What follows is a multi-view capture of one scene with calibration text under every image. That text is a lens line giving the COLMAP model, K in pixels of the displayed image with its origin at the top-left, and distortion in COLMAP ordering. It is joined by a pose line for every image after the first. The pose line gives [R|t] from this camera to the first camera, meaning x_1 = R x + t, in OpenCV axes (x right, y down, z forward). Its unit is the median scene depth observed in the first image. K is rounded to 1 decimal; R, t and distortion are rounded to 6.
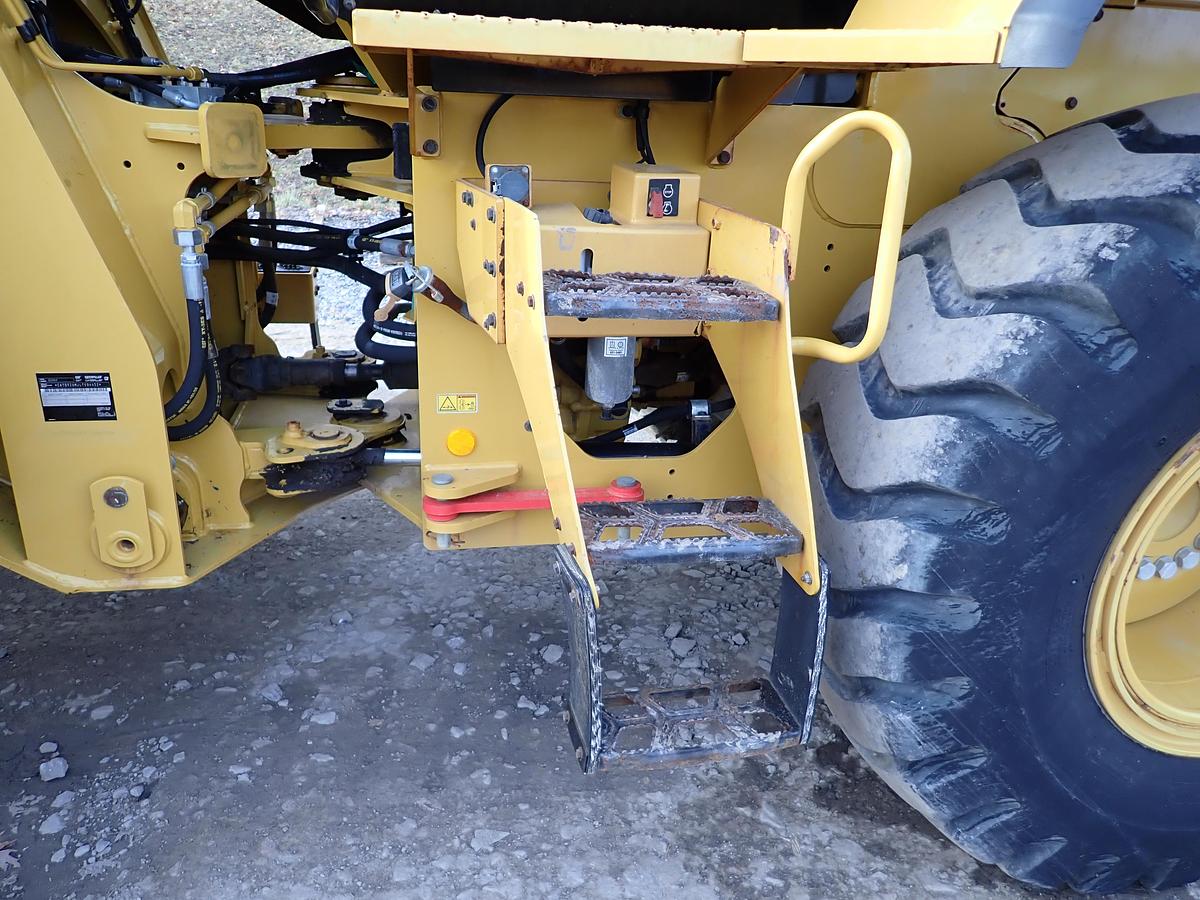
lens RADIAL K [[893.7, 0, 599.7], [0, 893.7, 450.6], [0, 0, 1]] dist [0.010034, -0.006787]
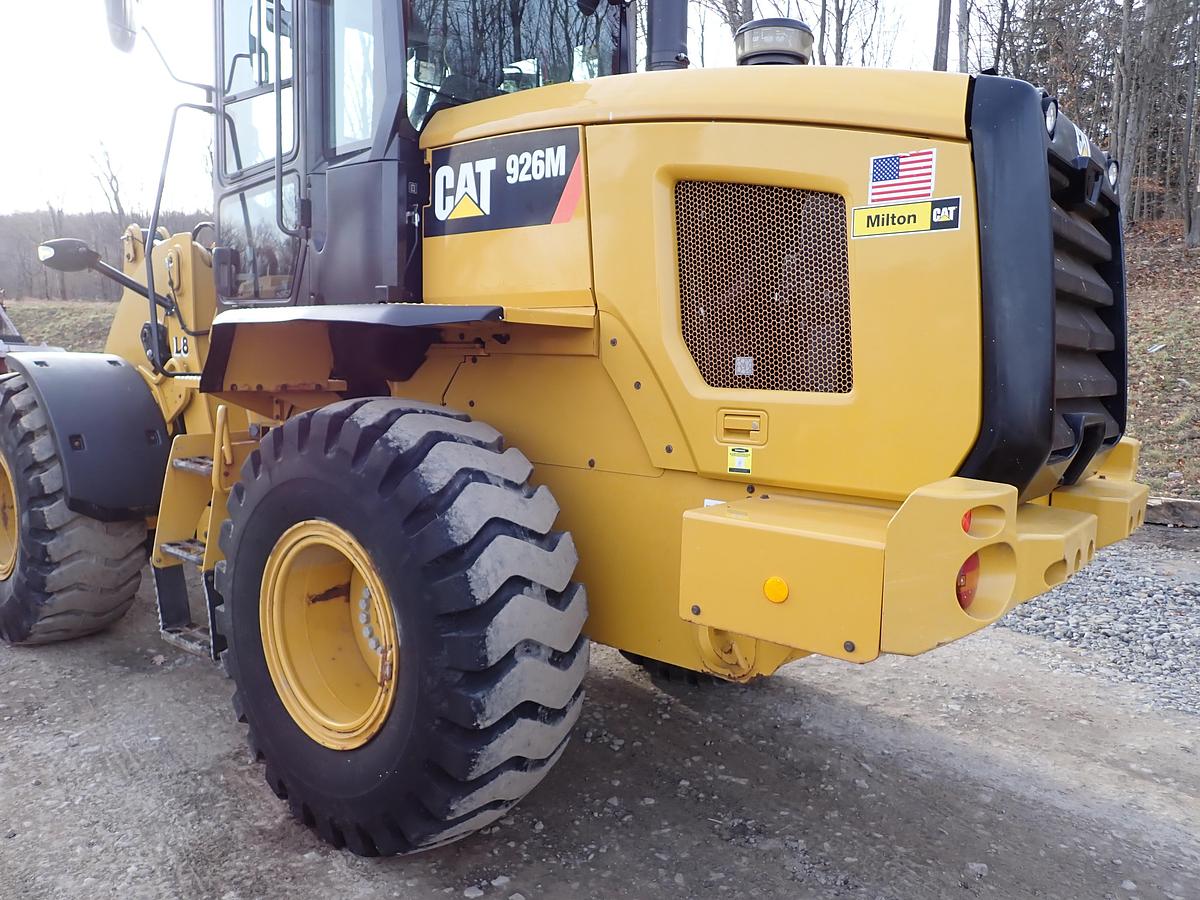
lens RADIAL K [[895.4, 0, 600.0], [0, 895.4, 450.0], [0, 0, 1]] dist [0.006618, -0.004035]
pose [[0.630505, 0.048134, -0.774691, 2.650348], [-0.280360, 0.944816, -0.169475, -0.075760], [0.723783, 0.324047, 0.609206, 0.129405]]
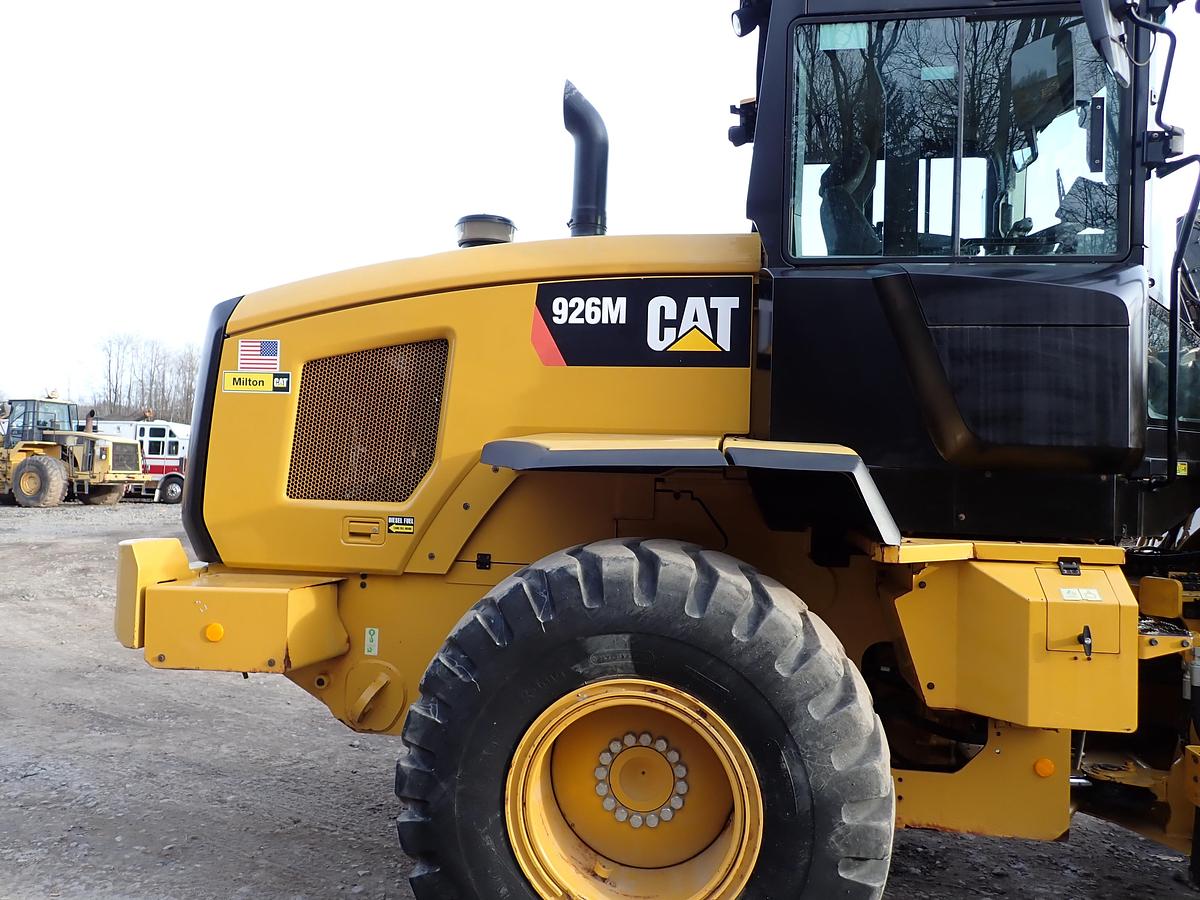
lens RADIAL K [[893.7, 0, 599.7], [0, 893.7, 450.6], [0, 0, 1]] dist [0.010034, -0.006787]
pose [[-0.932654, -0.069328, 0.354048, -0.068043], [0.062424, 0.935550, 0.347635, -1.732225], [-0.355330, 0.346325, -0.868216, 3.808785]]
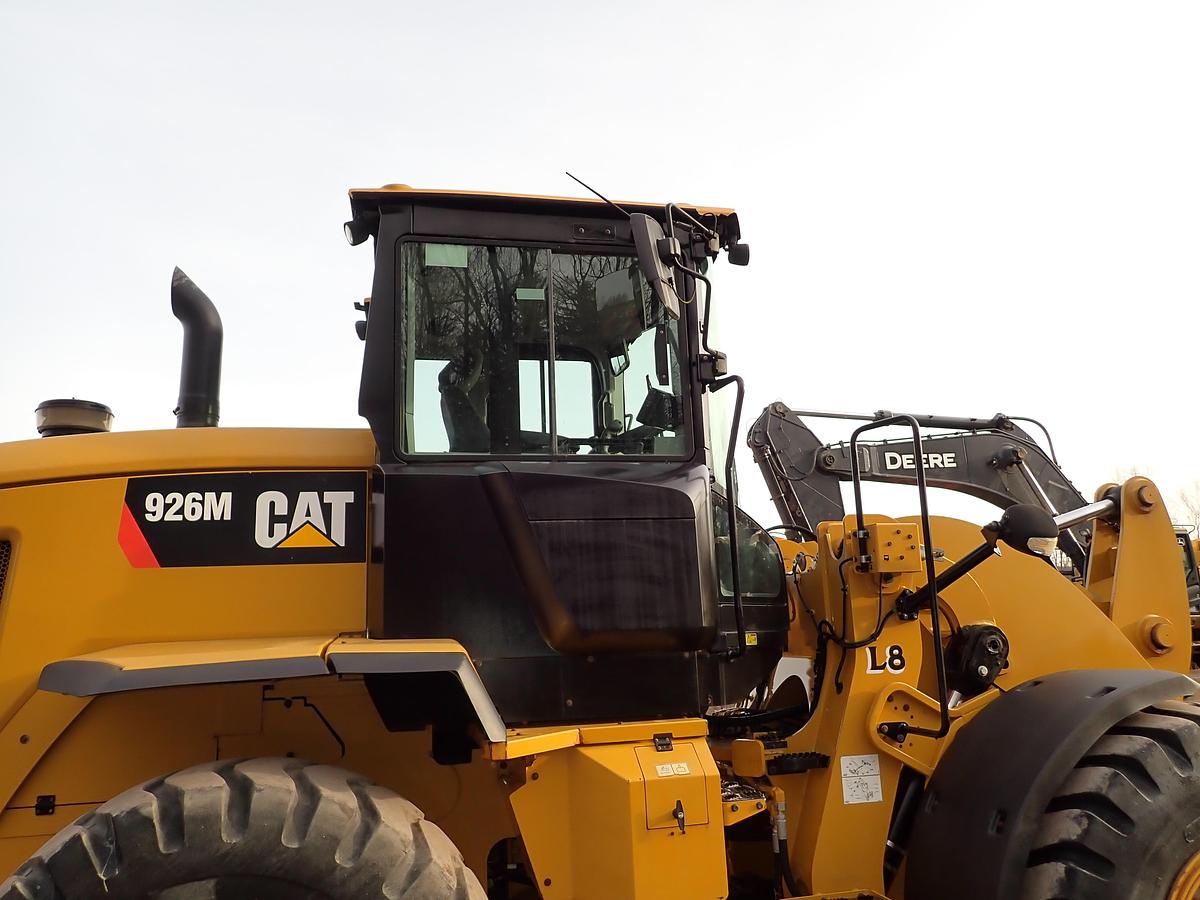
lens RADIAL K [[893.7, 0, 599.7], [0, 893.7, 450.6], [0, 0, 1]] dist [0.010034, -0.006787]
pose [[-0.999957, -0.009219, 0.000824, -0.182923], [-0.008935, 0.984654, 0.174291, -1.783994], [-0.002418, 0.174276, -0.984694, 3.783595]]
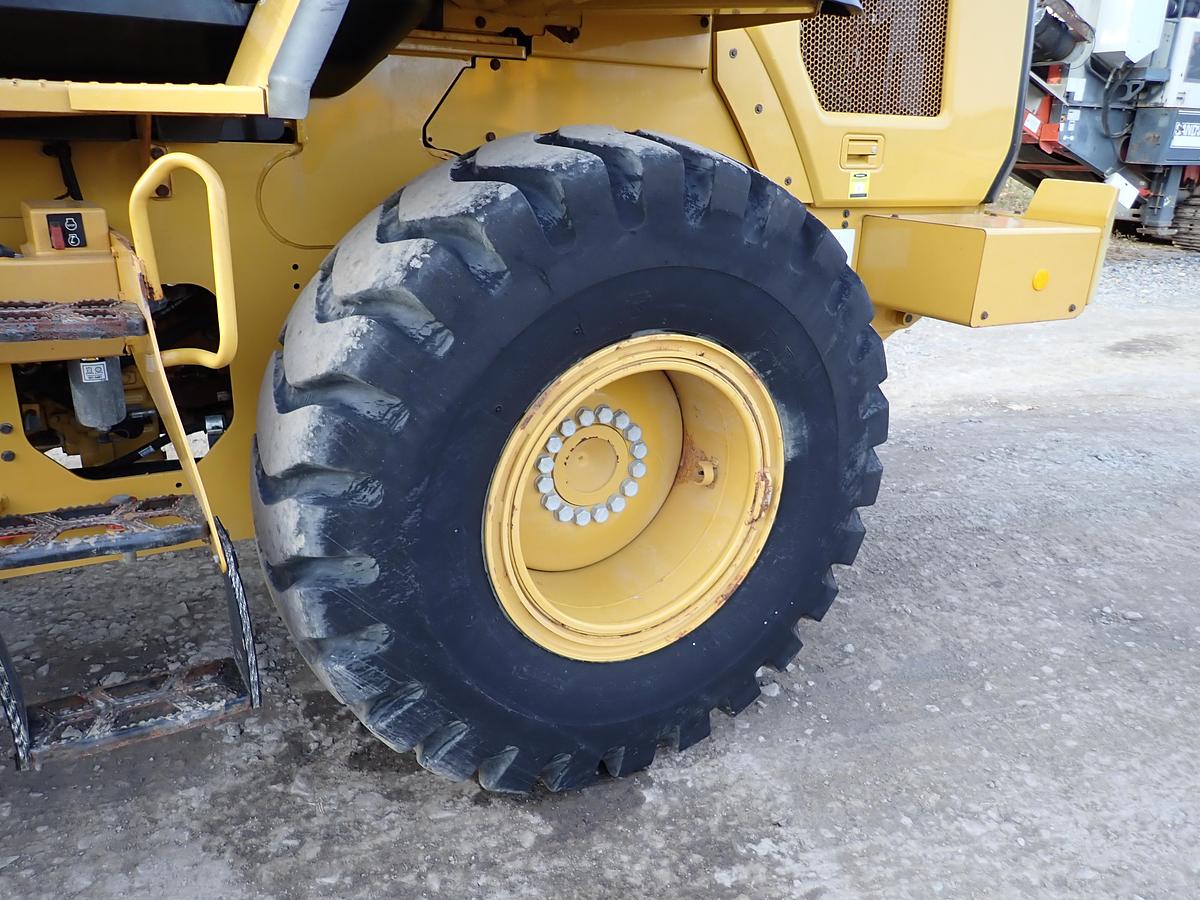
lens RADIAL K [[893.7, 0, 599.7], [0, 893.7, 450.6], [0, 0, 1]] dist [0.010034, -0.006787]
pose [[0.955833, -0.109077, 0.272921, 0.368223], [0.114907, 0.993362, -0.005417, 0.062520], [-0.270518, 0.036538, 0.962021, -0.212490]]
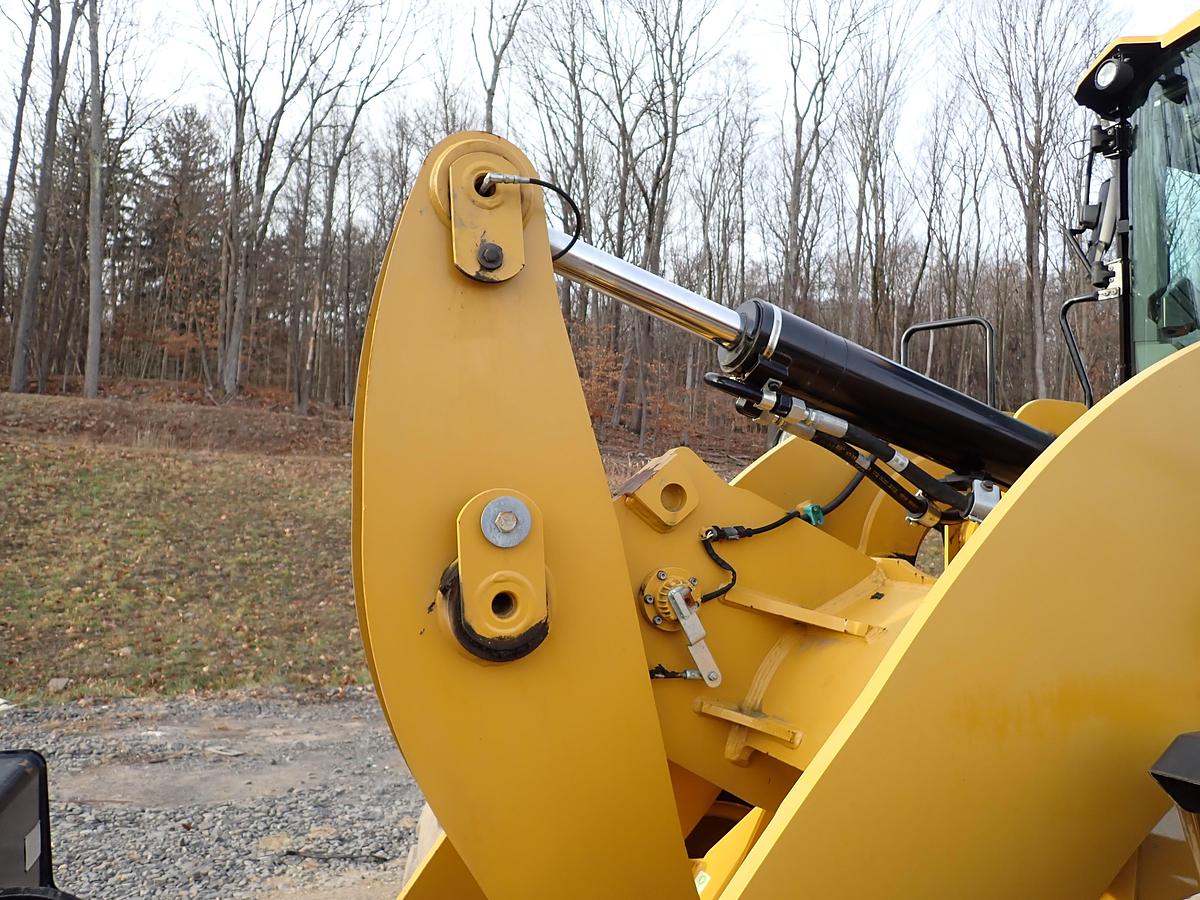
lens RADIAL K [[893.7, 0, 599.7], [0, 893.7, 450.6], [0, 0, 1]] dist [0.010034, -0.006787]
pose [[0.986926, 0.008547, 0.160944, -1.972924], [0.064517, 0.894143, -0.443108, -0.385130], [-0.147694, 0.447699, 0.881902, 0.013190]]
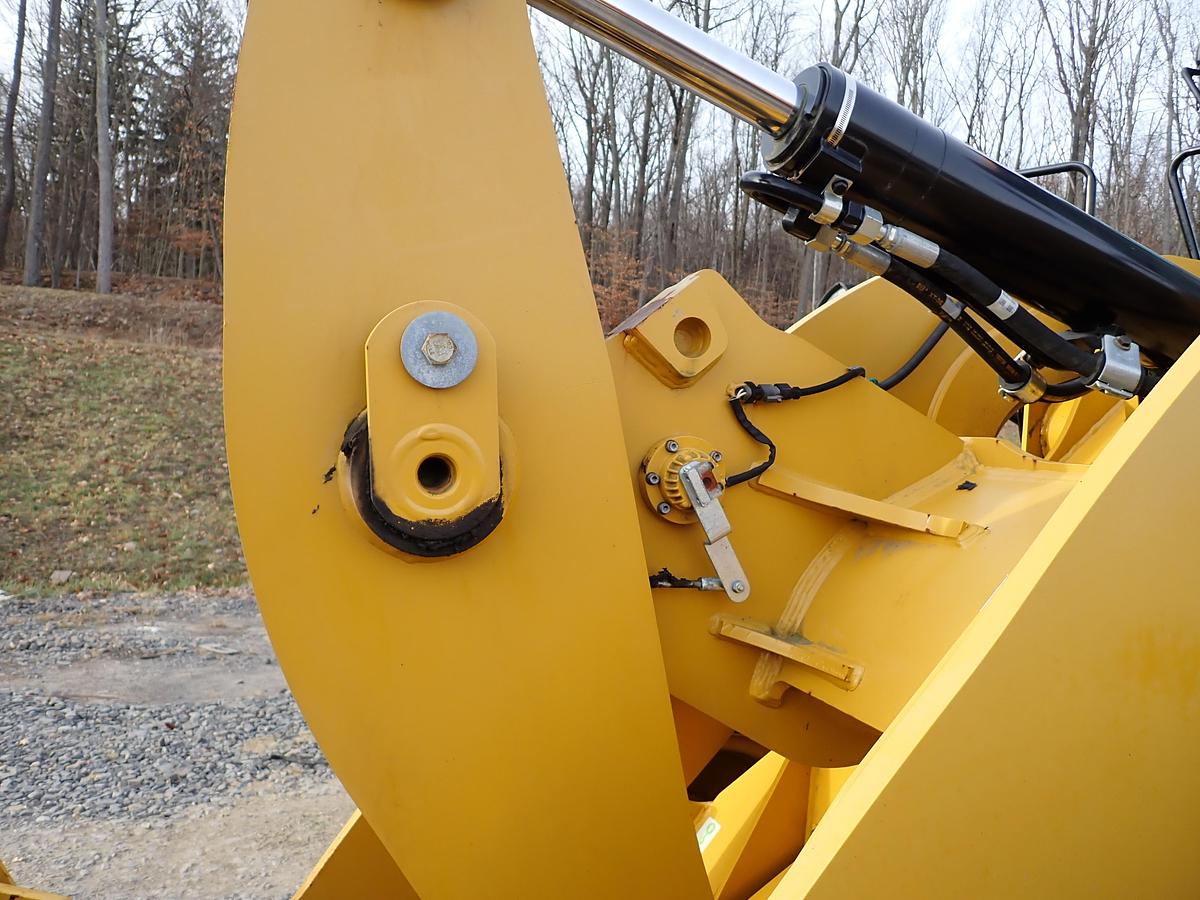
lens RADIAL K [[893.7, 0, 599.7], [0, 893.7, 450.6], [0, 0, 1]] dist [0.010034, -0.006787]
pose [[0.989606, 0.019293, 0.142506, -1.895875], [0.032874, 0.934370, -0.354785, -0.448733], [-0.139998, 0.355782, 0.924024, 0.317229]]
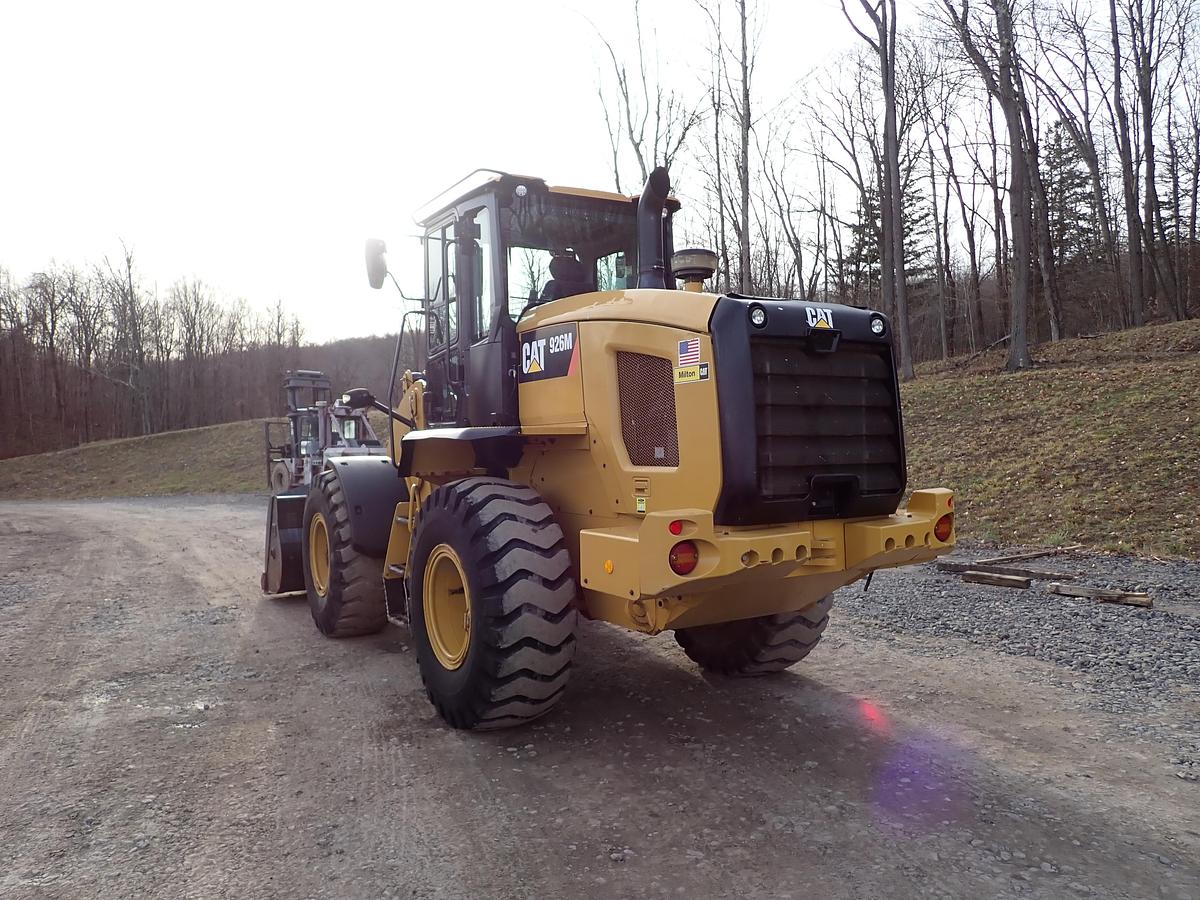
lens RADIAL K [[893.7, 0, 599.7], [0, 893.7, 450.6], [0, 0, 1]] dist [0.010034, -0.006787]
pose [[0.331701, -0.042262, -0.942437, 4.388979], [-0.313590, 0.937249, -0.152400, -0.089778], [0.889739, 0.346091, 0.297634, 0.277026]]
